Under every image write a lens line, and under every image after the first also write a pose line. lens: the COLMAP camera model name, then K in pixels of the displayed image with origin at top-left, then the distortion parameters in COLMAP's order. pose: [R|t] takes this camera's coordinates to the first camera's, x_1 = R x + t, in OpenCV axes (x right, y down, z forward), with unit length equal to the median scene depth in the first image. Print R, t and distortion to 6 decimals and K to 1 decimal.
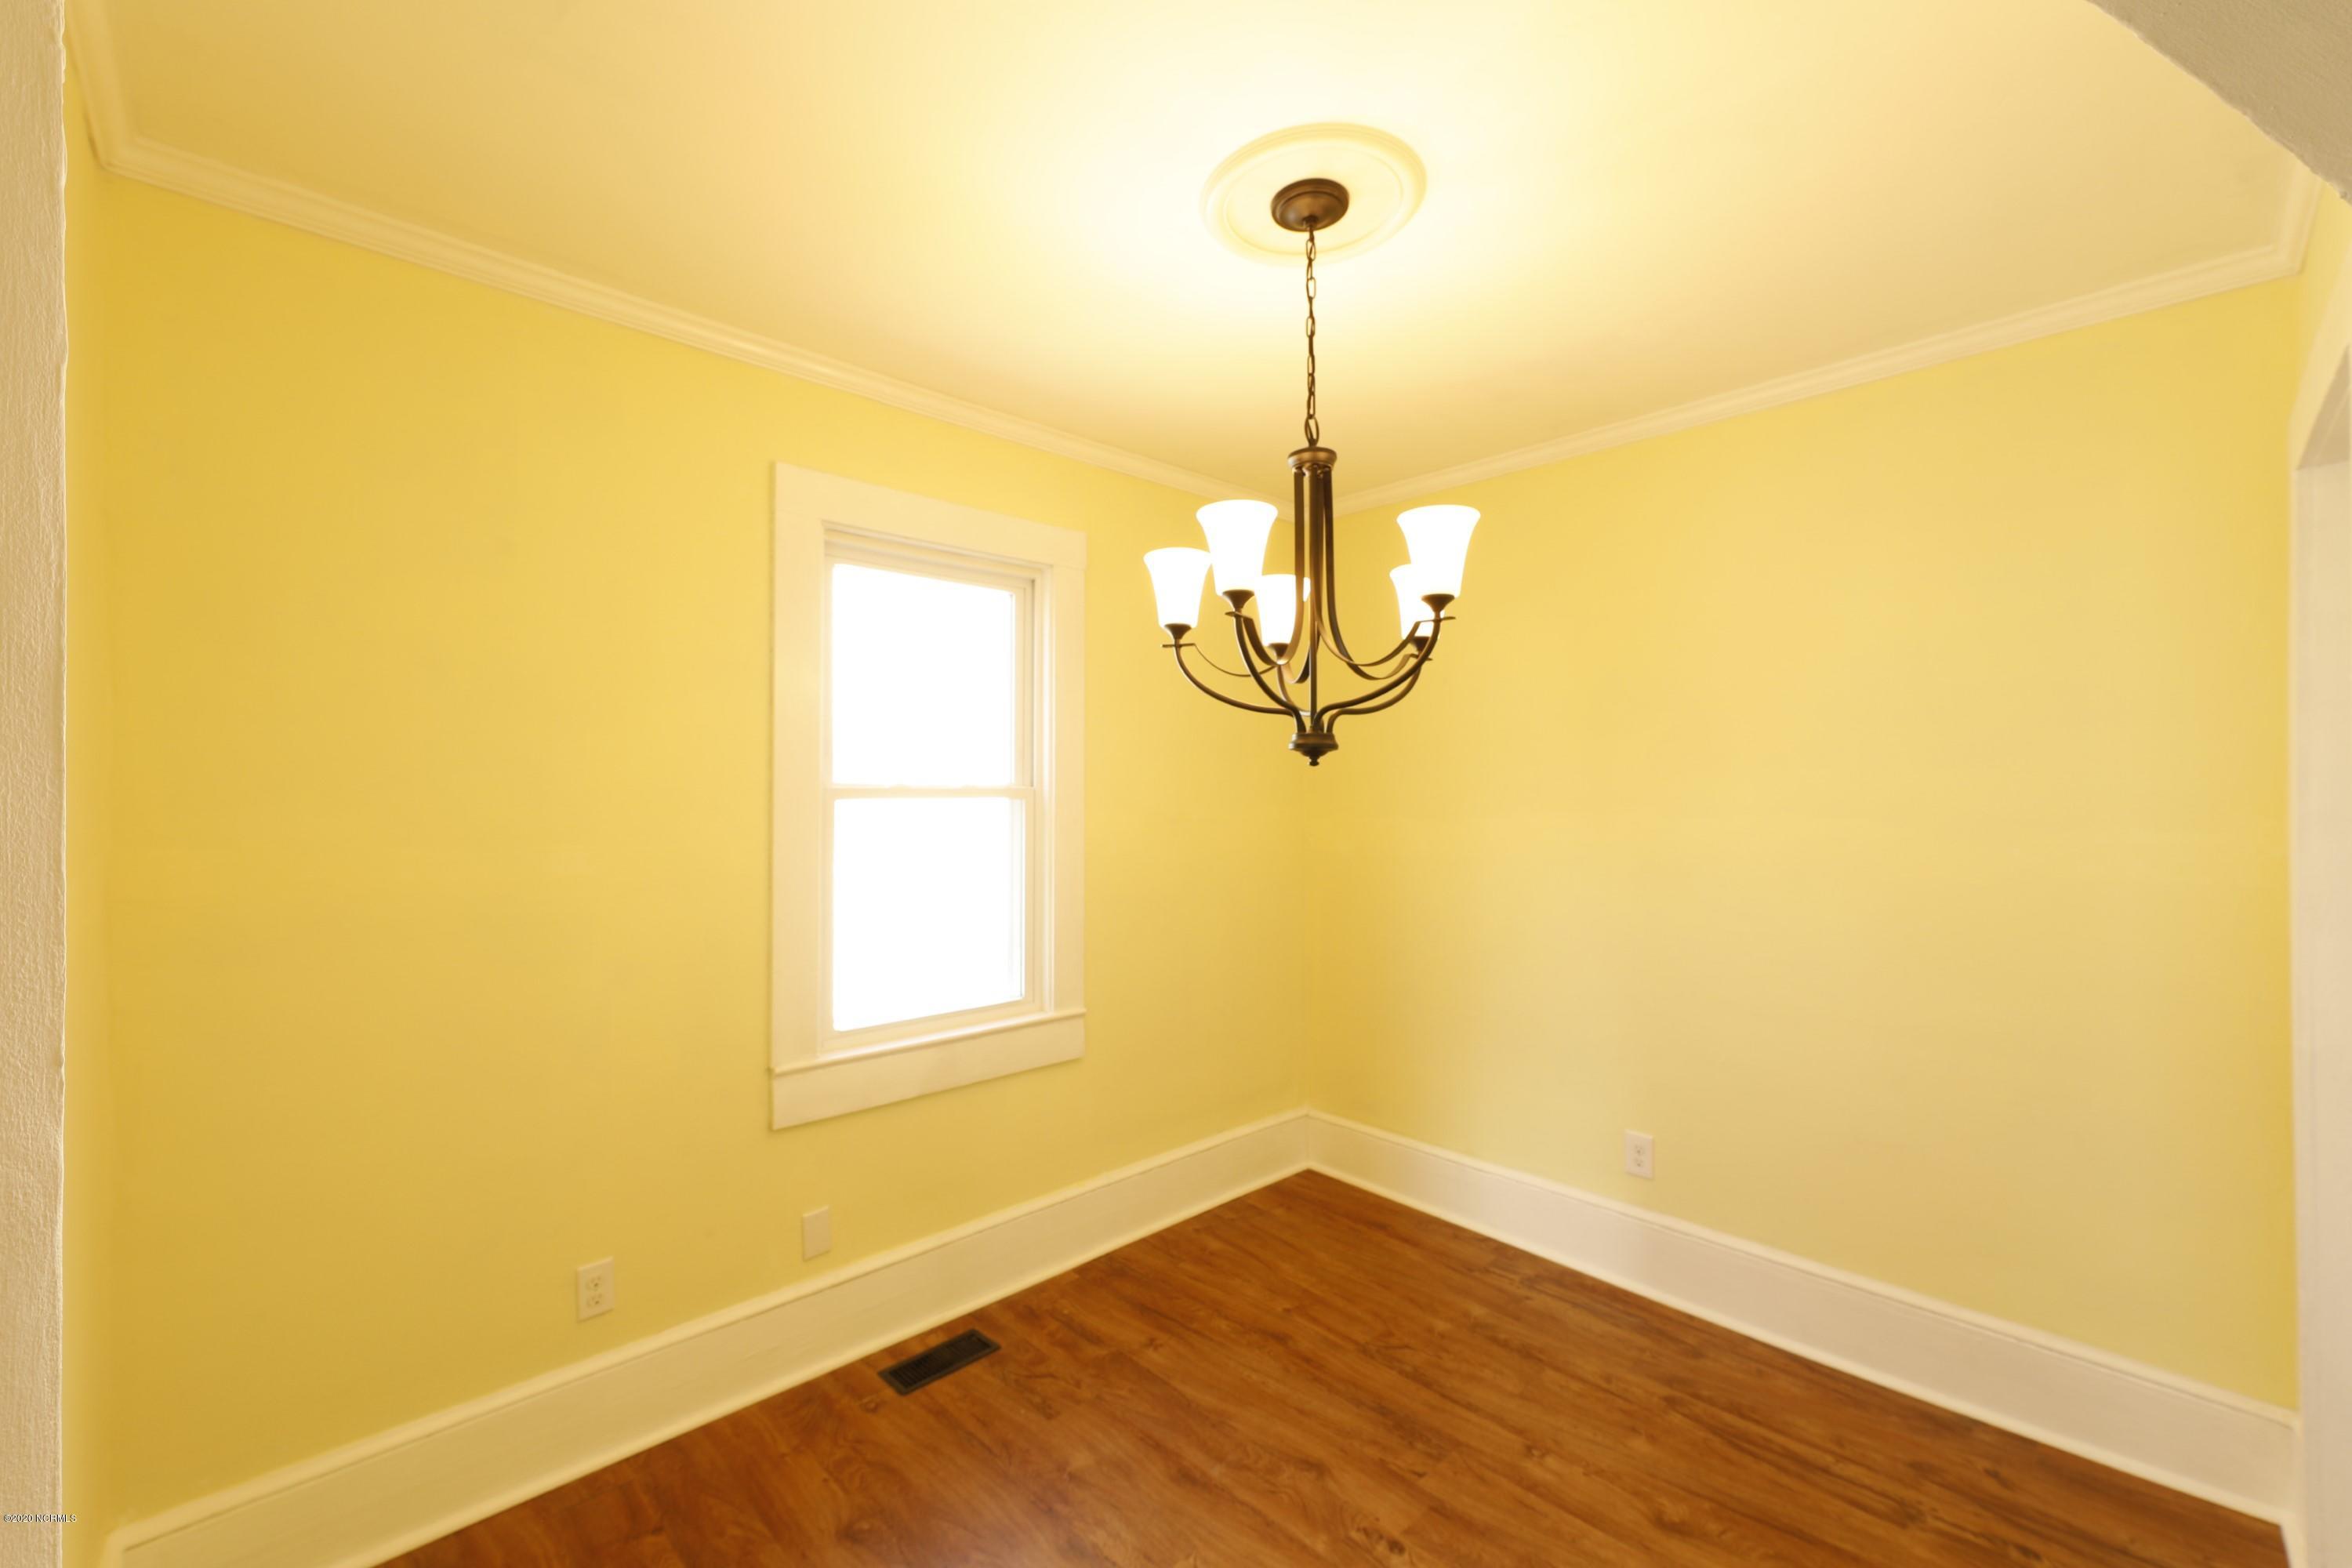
lens RADIAL K [[997.2, 0, 1179.1], [0, 997.2, 784.2], [0, 0, 1]] dist [0.007421, -0.001533]
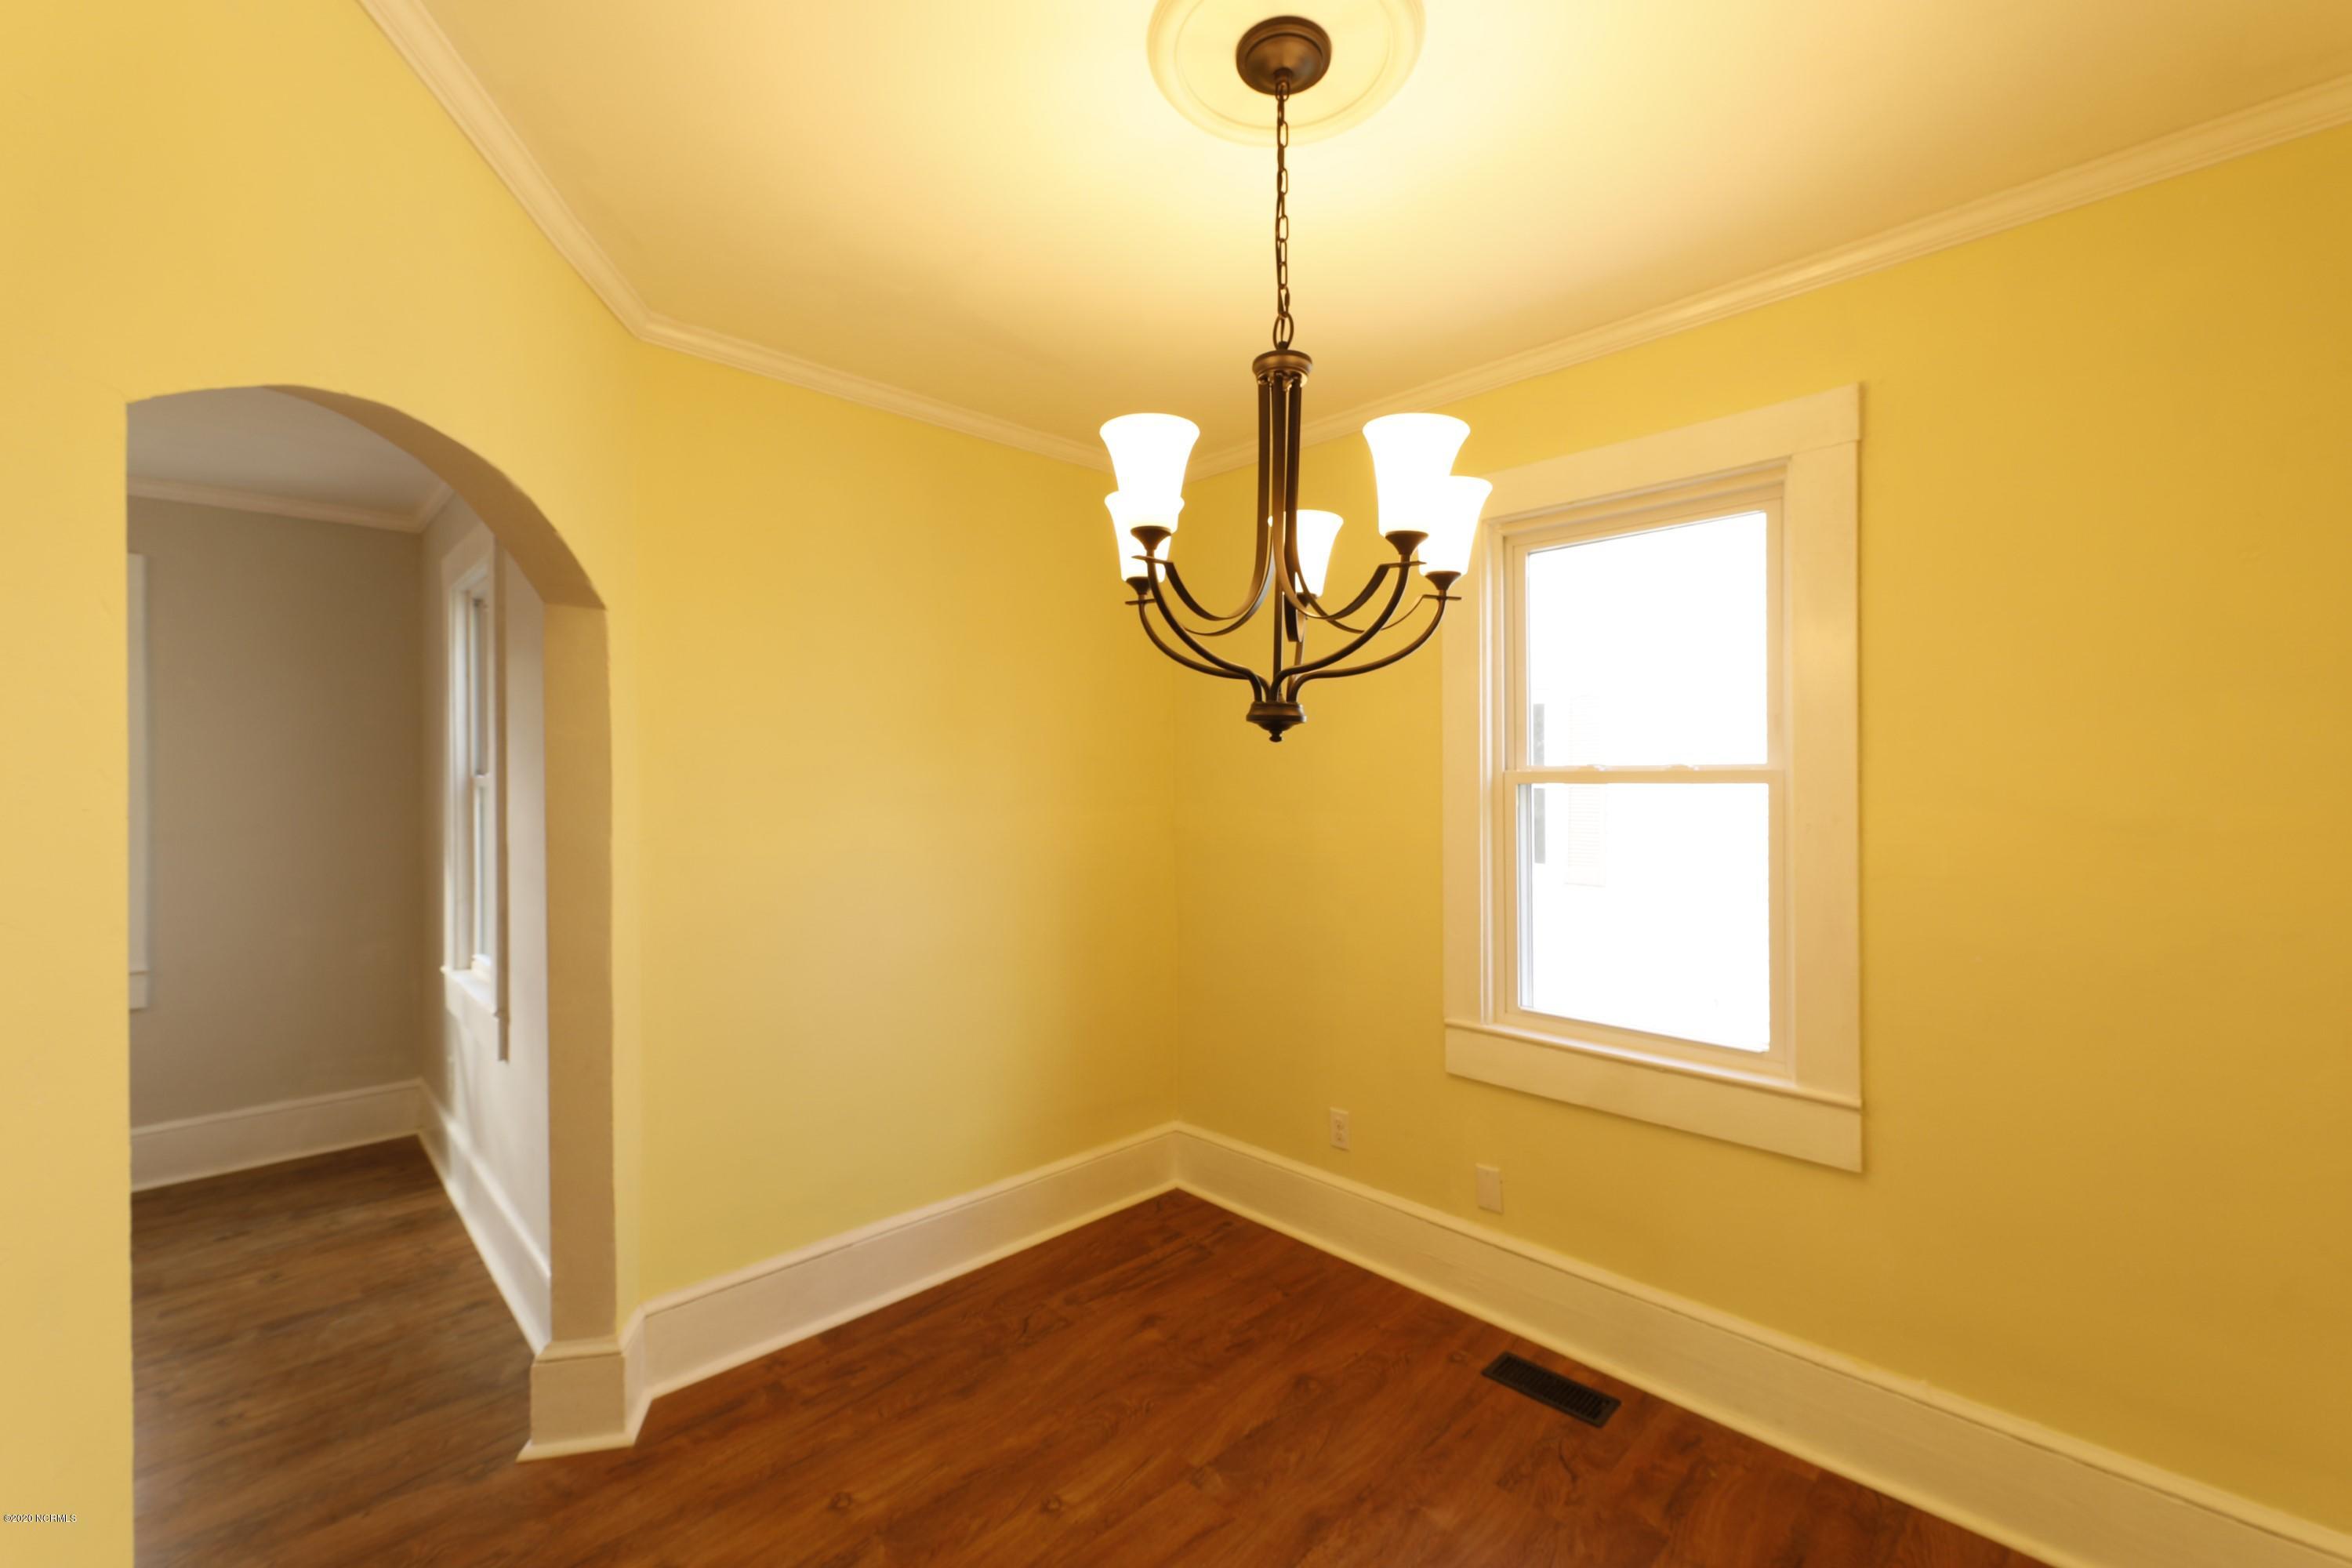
lens RADIAL K [[997.2, 0, 1180.4], [0, 997.2, 777.7], [0, 0, 1]] dist [0.007421, -0.001533]
pose [[-0.004801, 0.003118, -0.999984, 0.703054], [0.005797, 0.999978, 0.003090, 0.005906], [0.999972, -0.005782, -0.004819, 0.678329]]
